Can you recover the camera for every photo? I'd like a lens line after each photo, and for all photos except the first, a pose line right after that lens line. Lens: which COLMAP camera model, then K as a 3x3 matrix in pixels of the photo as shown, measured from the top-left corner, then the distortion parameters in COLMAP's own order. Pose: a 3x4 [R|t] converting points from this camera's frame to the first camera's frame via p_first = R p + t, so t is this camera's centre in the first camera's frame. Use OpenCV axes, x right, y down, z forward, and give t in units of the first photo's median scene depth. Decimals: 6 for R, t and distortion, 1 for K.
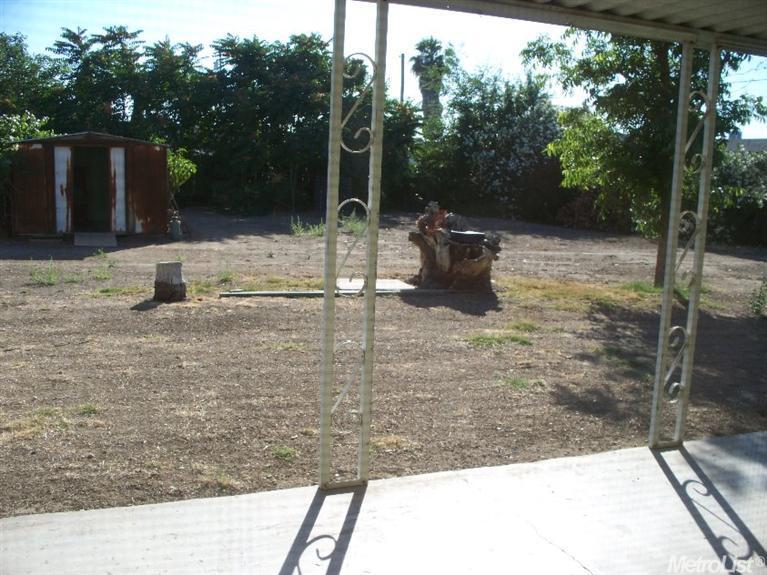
lens RADIAL K [[795.9, 0, 383.5], [0, 795.9, 287.5], [0, 0, 1]] dist [-0.128901, -0.013425]
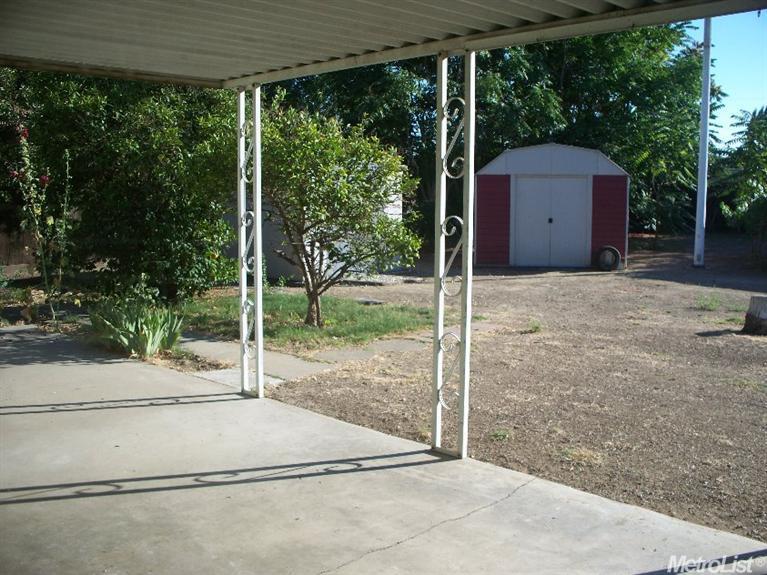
lens RADIAL K [[795.9, 0, 383.5], [0, 795.9, 287.5], [0, 0, 1]] dist [-0.128901, -0.013425]
pose [[0.392734, 0.071258, -0.916887, 1.001688], [-0.118072, 0.992649, 0.026572, -0.021578], [0.912041, 0.097823, 0.398261, 0.405507]]
